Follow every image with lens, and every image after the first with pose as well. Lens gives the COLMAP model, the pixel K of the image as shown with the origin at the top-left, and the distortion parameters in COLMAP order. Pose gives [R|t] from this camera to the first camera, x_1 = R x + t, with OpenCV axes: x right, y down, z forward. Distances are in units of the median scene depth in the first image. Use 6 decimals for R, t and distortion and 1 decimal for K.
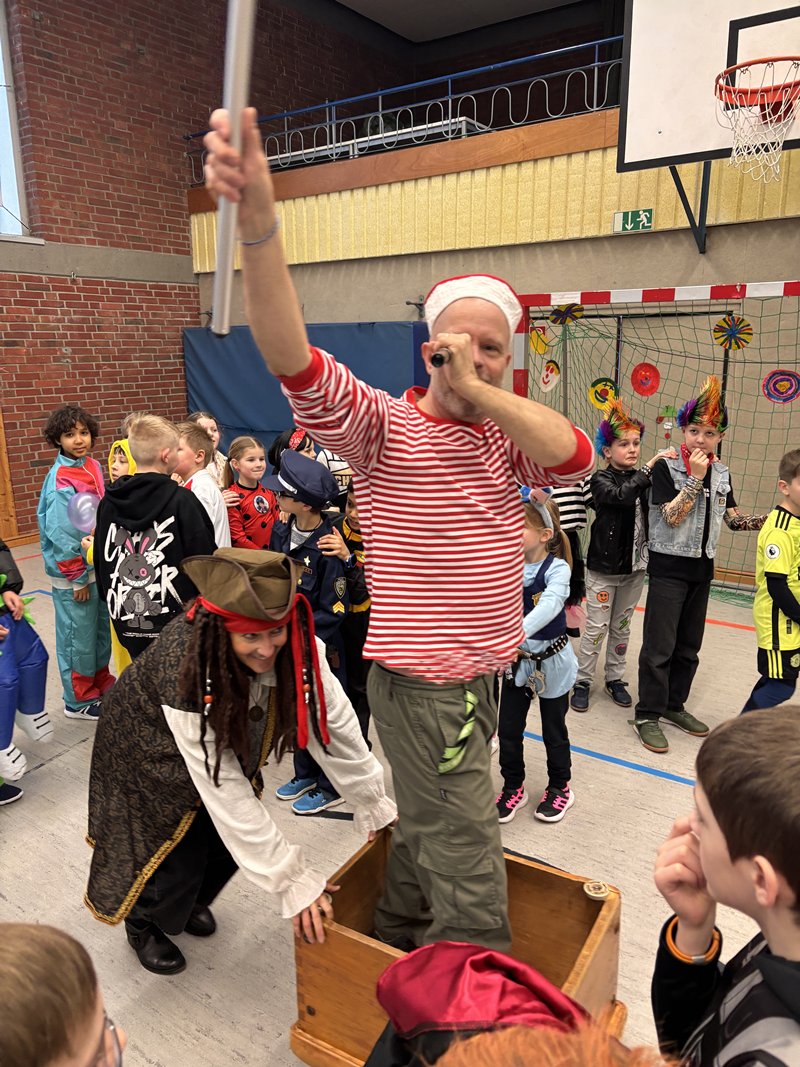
lens RADIAL K [[772.5, 0, 400.0], [0, 772.5, 533.5], [0, 0, 1]] dist [0.047154, -0.000448]
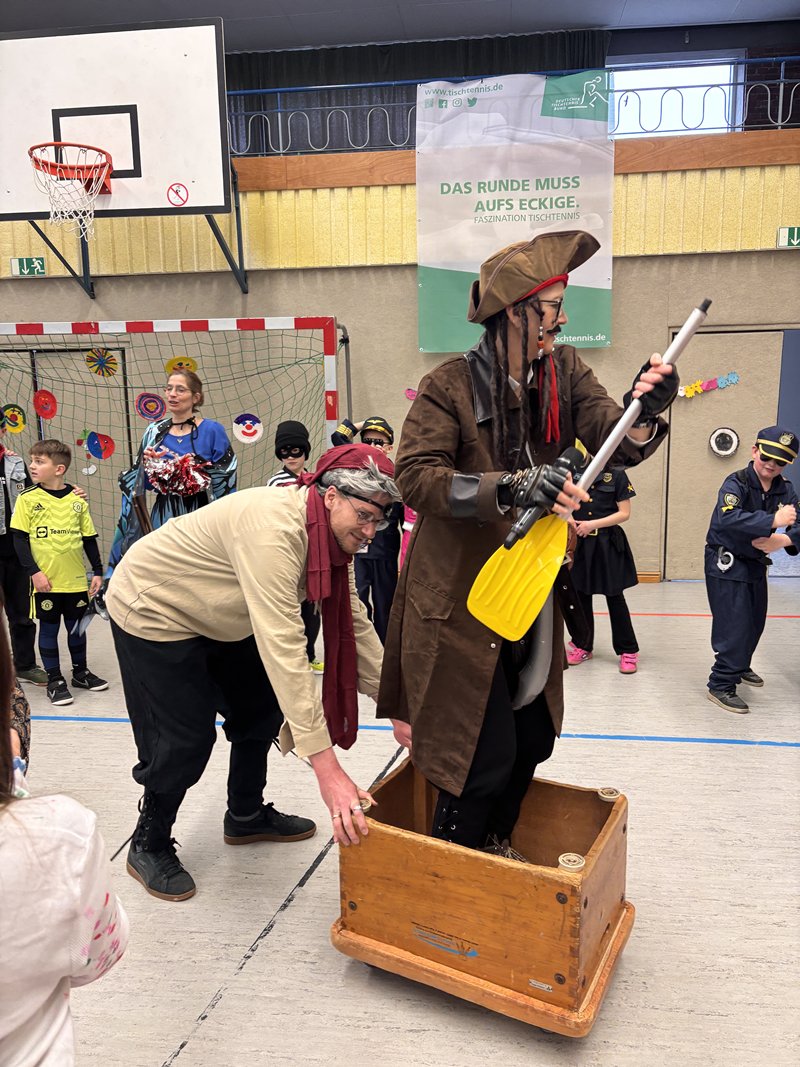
lens RADIAL K [[772.5, 0, 400.0], [0, 772.5, 533.5], [0, 0, 1]] dist [0.047154, -0.000448]
pose [[0.881003, -0.096181, 0.463231, 0.224084], [0.127903, 0.991078, -0.037475, 0.094298], [-0.455494, 0.092264, 0.885445, -0.214741]]
